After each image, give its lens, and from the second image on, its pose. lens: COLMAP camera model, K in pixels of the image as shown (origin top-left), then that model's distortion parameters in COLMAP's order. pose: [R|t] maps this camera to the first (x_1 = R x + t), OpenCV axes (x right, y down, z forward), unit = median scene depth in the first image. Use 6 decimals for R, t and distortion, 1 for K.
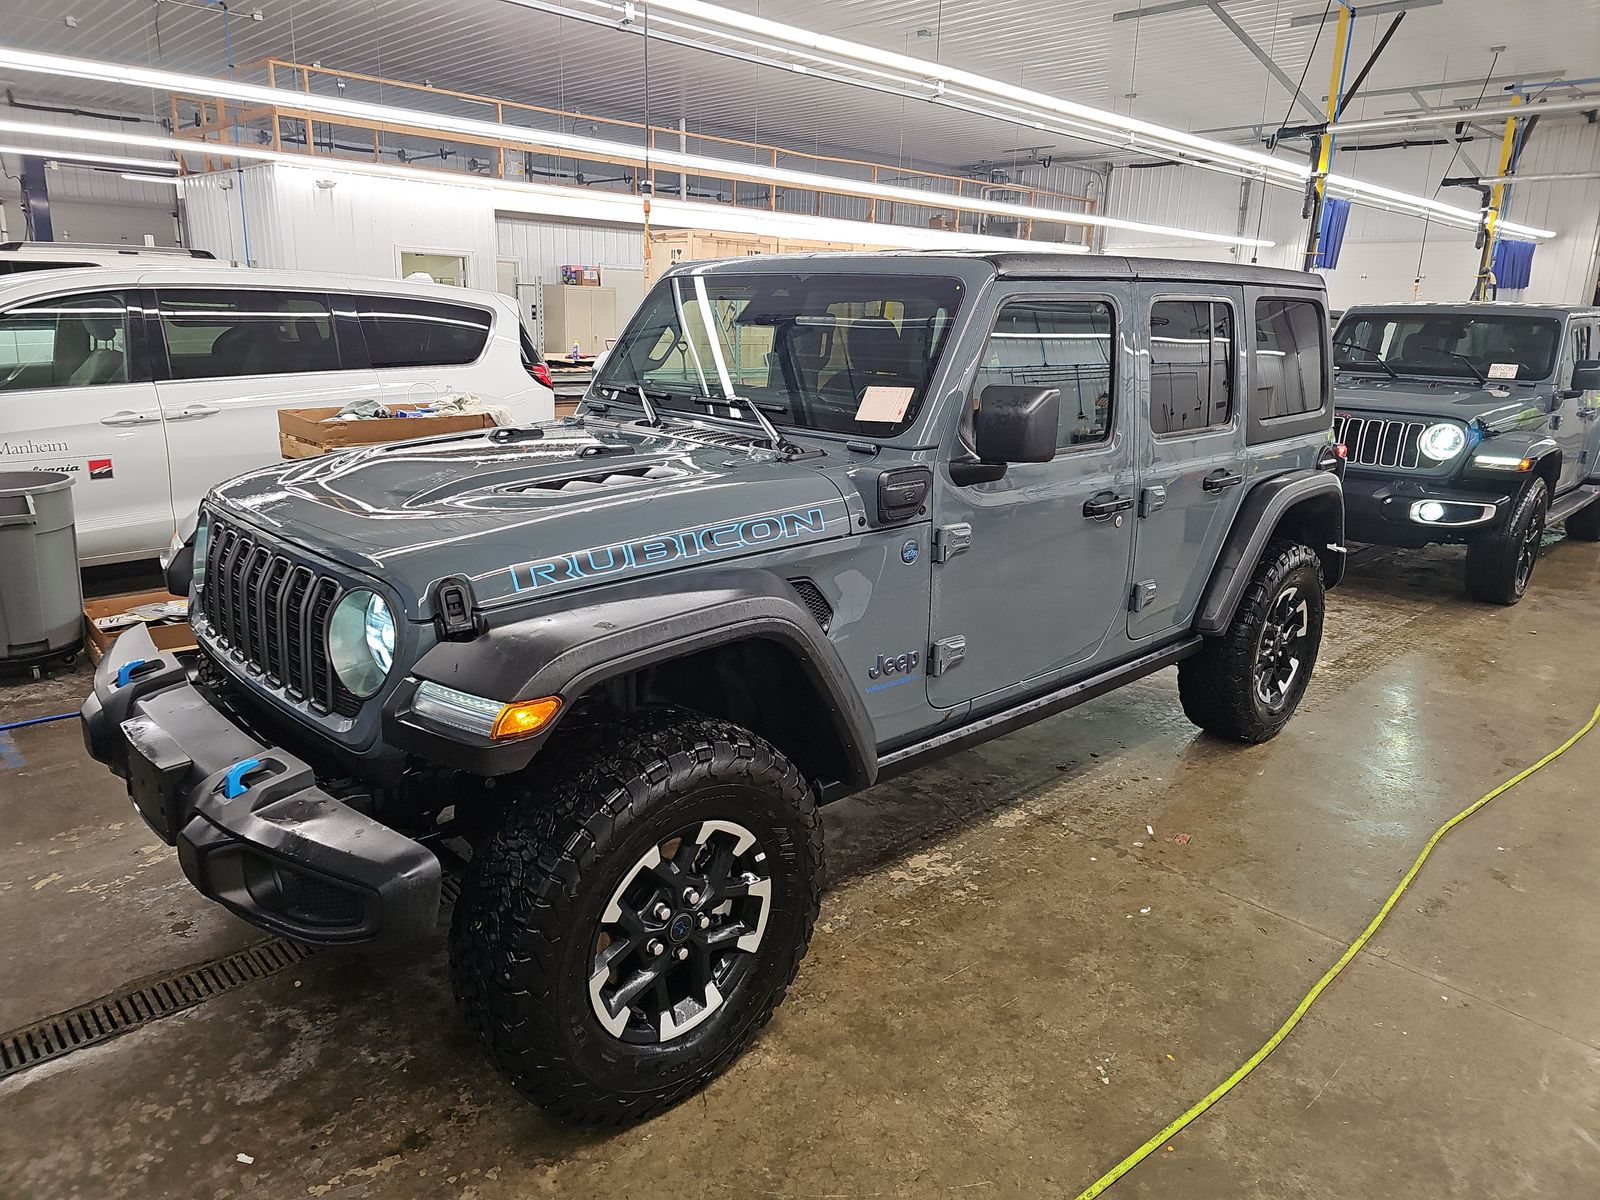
lens RADIAL K [[1050.8, 0, 802.1], [0, 1050.8, 597.0], [0, 0, 1]] dist [0.055652, -0.044695]
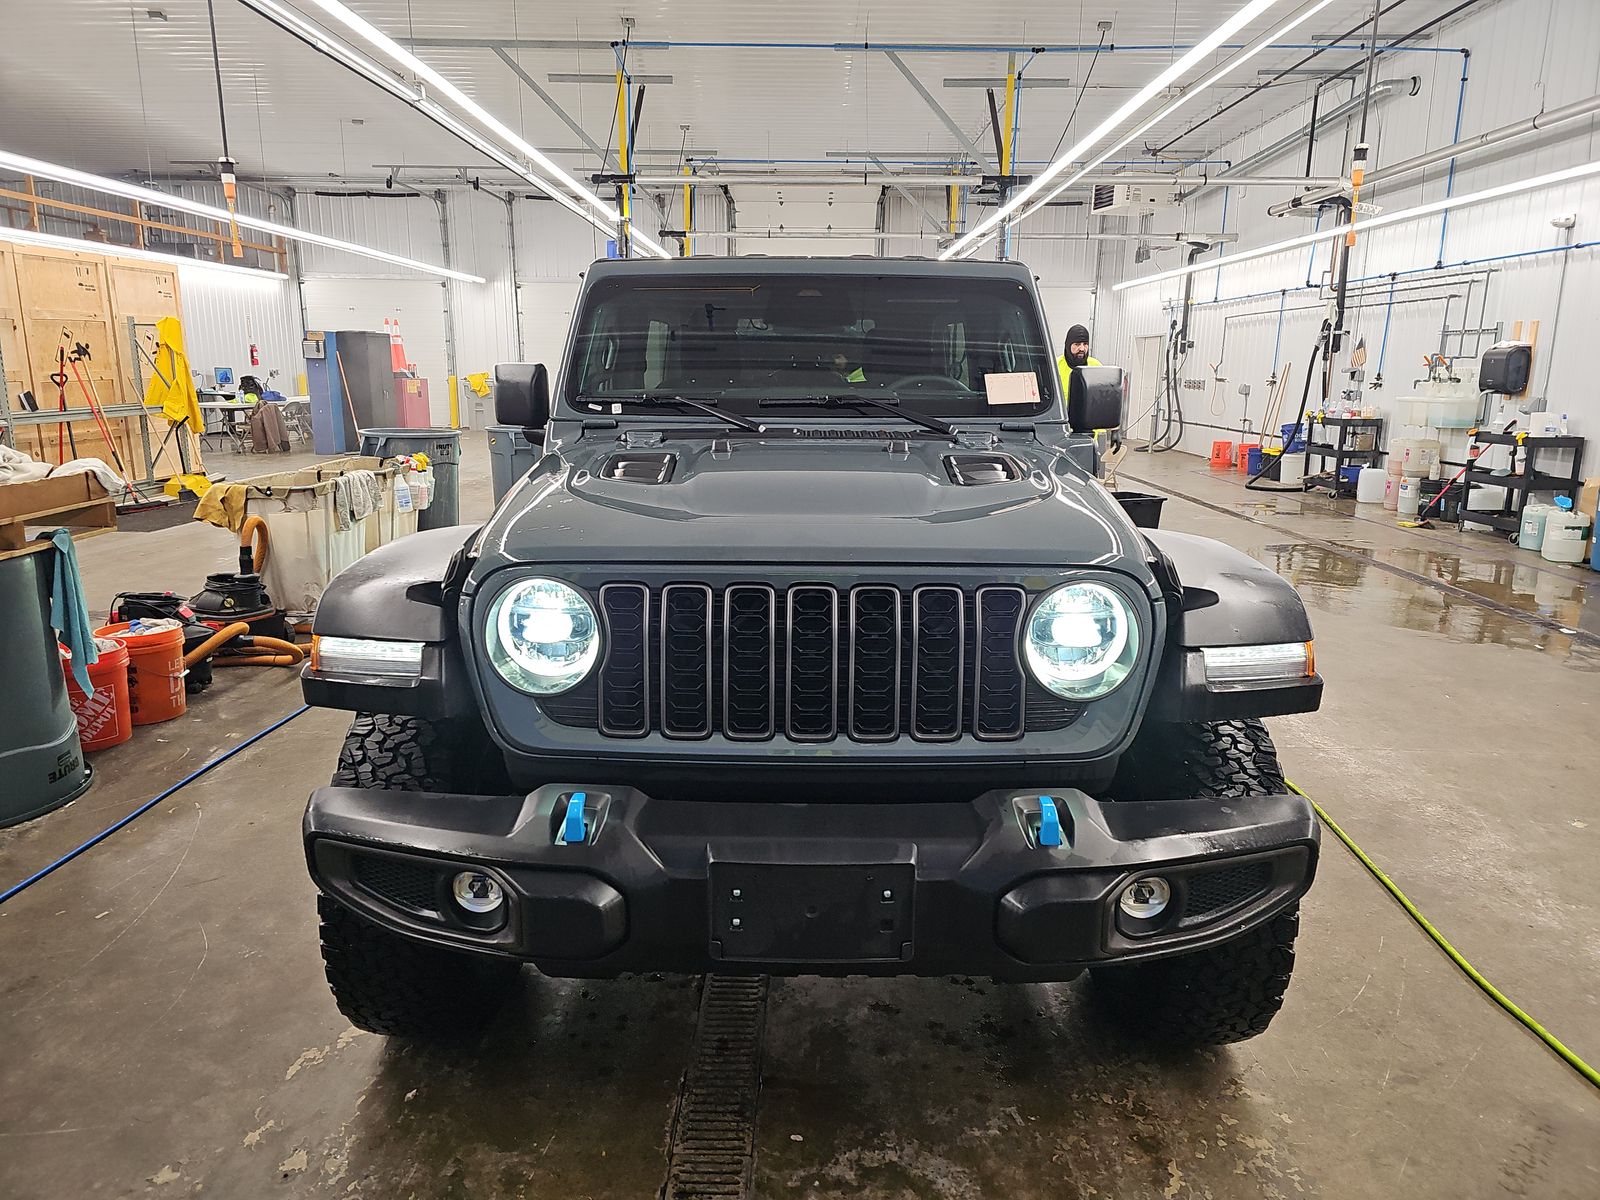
lens RADIAL K [[1050.8, 0, 802.1], [0, 1050.8, 597.0], [0, 0, 1]] dist [0.055652, -0.044695]
pose [[0.698580, -0.178346, 0.692950, -0.700880], [0.201219, 0.978323, 0.048939, -0.050868], [-0.686657, 0.105247, 0.719323, 0.285130]]
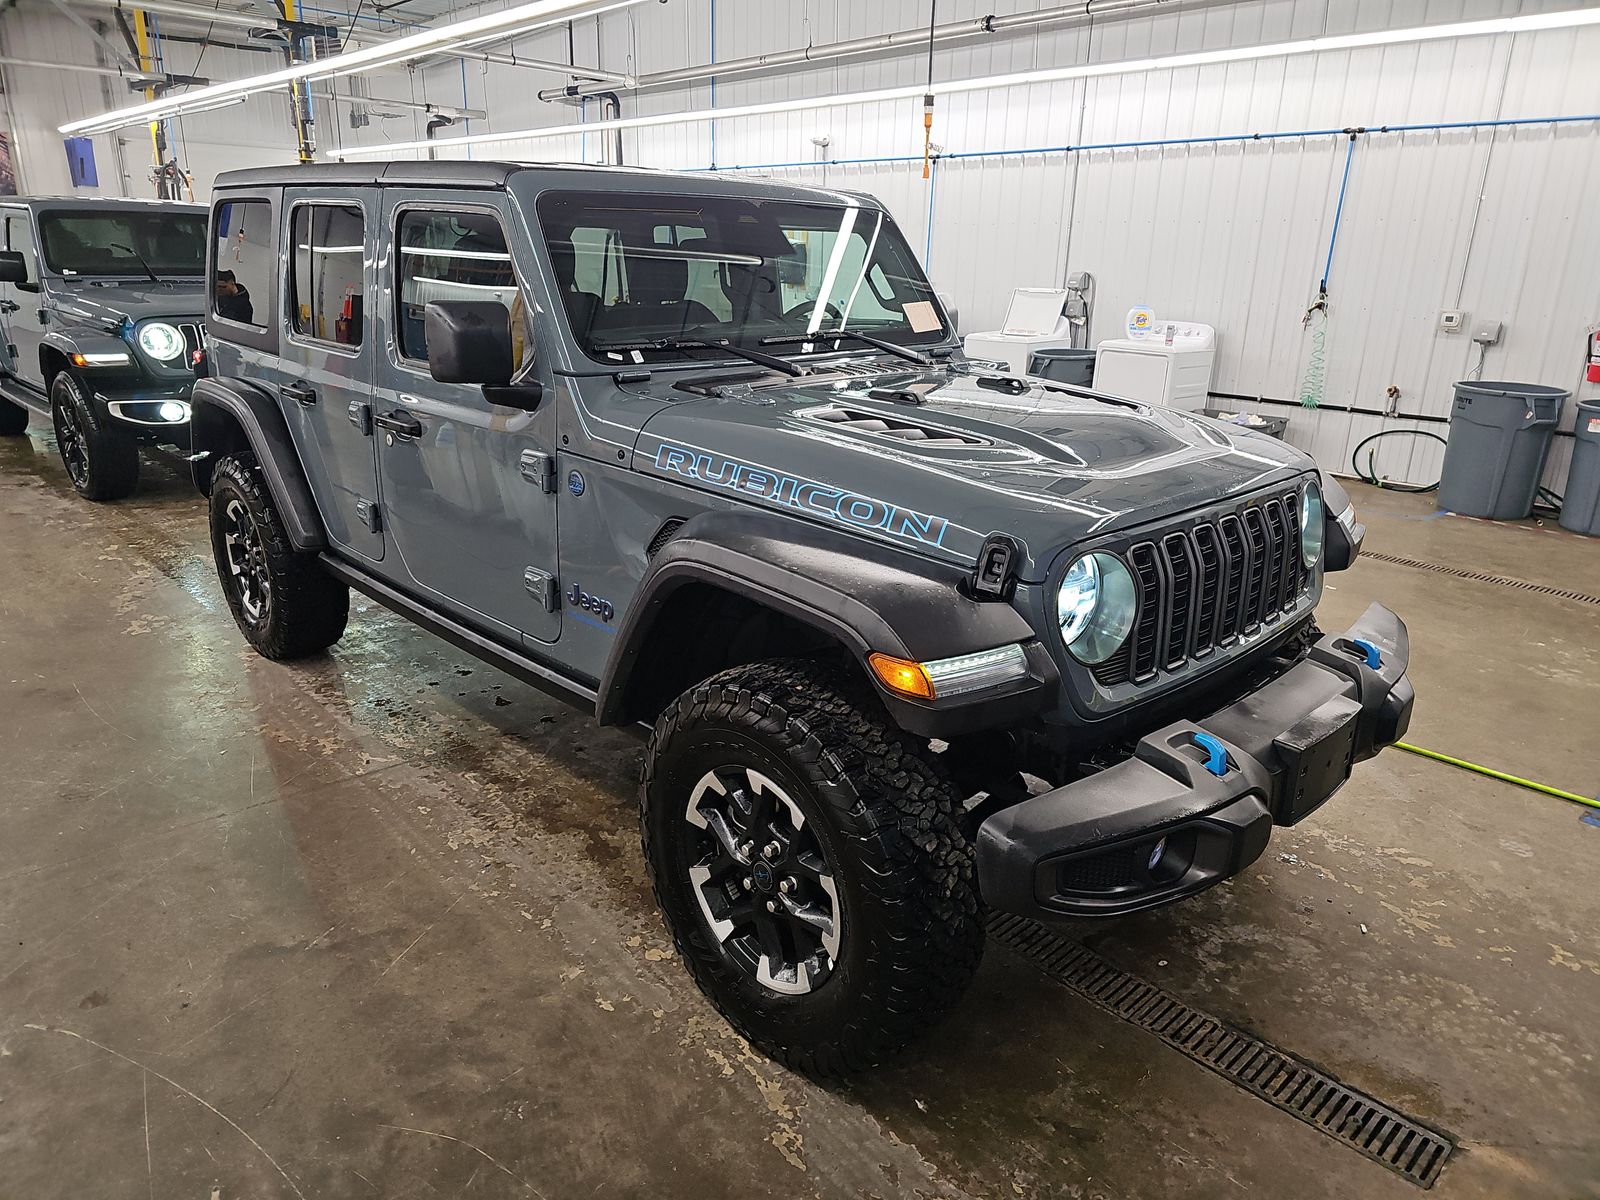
lens RADIAL K [[1050.8, 0, 802.1], [0, 1050.8, 597.0], [0, 0, 1]] dist [0.055652, -0.044695]
pose [[0.006613, -0.342944, 0.939333, -0.943183], [0.242431, 0.911880, 0.331214, -0.255665], [-0.970146, 0.225533, 0.089170, 0.856803]]
